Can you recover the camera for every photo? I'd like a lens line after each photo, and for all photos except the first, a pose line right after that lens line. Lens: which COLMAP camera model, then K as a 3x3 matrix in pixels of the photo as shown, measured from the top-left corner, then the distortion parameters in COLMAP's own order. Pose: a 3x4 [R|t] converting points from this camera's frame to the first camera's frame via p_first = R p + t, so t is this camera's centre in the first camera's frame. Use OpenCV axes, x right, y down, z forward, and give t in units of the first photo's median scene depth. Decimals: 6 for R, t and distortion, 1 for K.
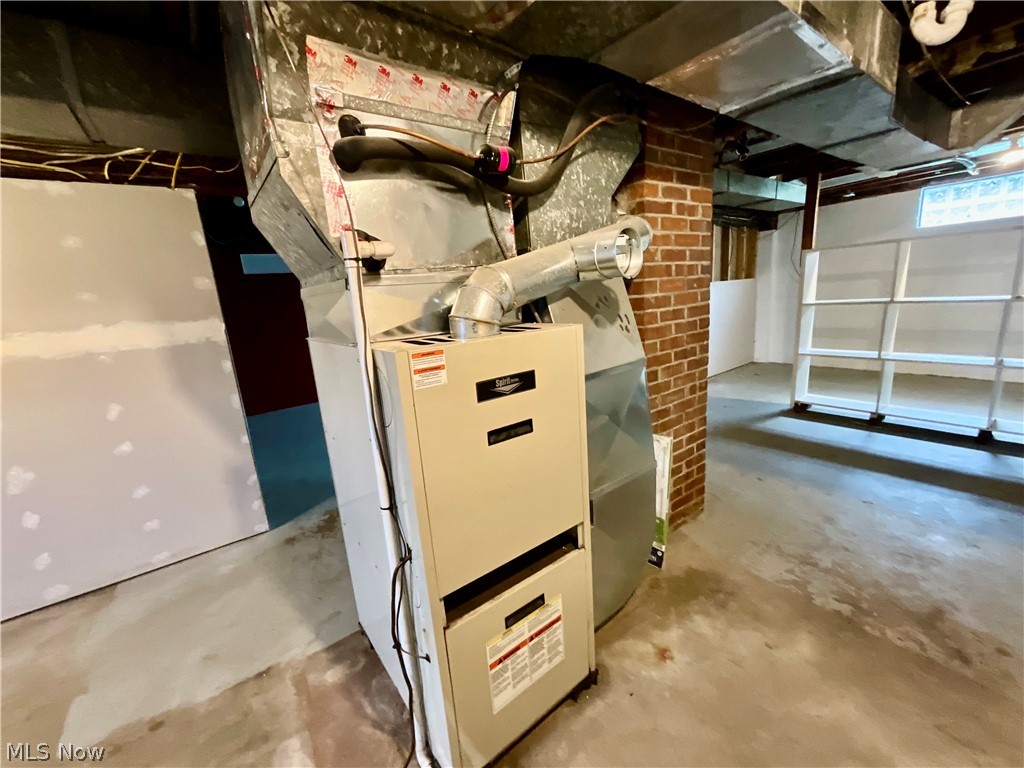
lens RADIAL K [[411.2, 0, 508.4], [0, 411.2, 383.9], [0, 0, 1]] dist [-0.000157, 0.000111]
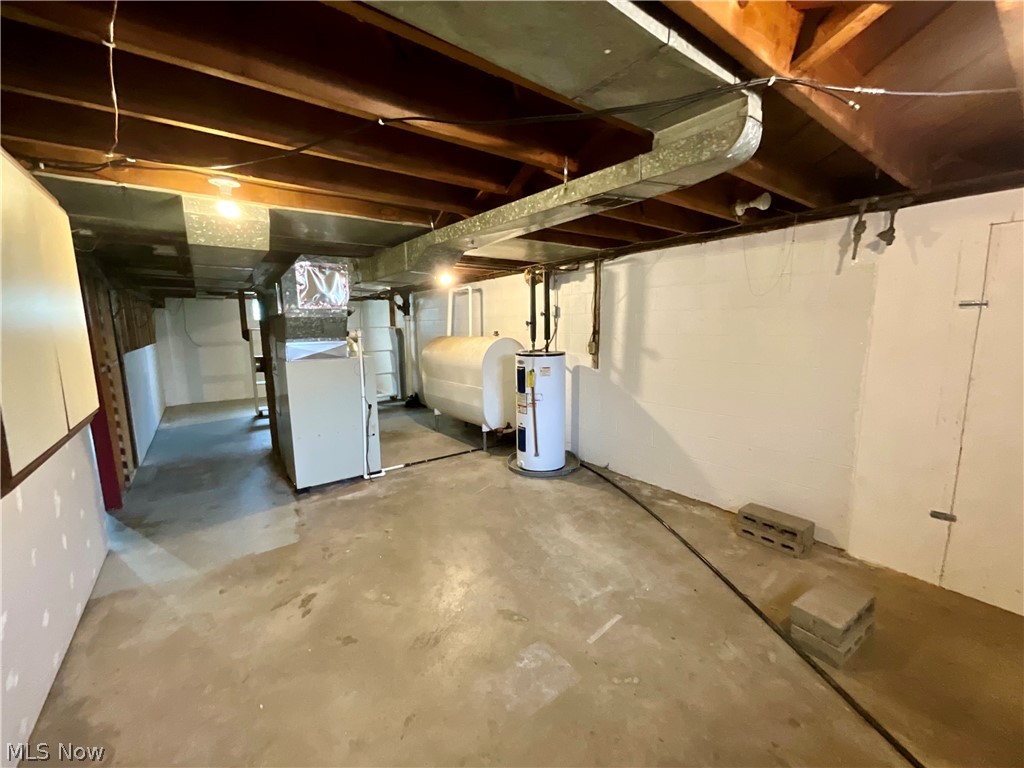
lens RADIAL K [[411.2, 0, 508.4], [0, 411.2, 383.9], [0, 0, 1]] dist [-0.000157, 0.000111]
pose [[0.012850, -0.068166, 0.997591, -2.148052], [0.228310, 0.971519, 0.063444, 0.120568], [-0.973504, 0.226945, 0.028047, -0.264278]]
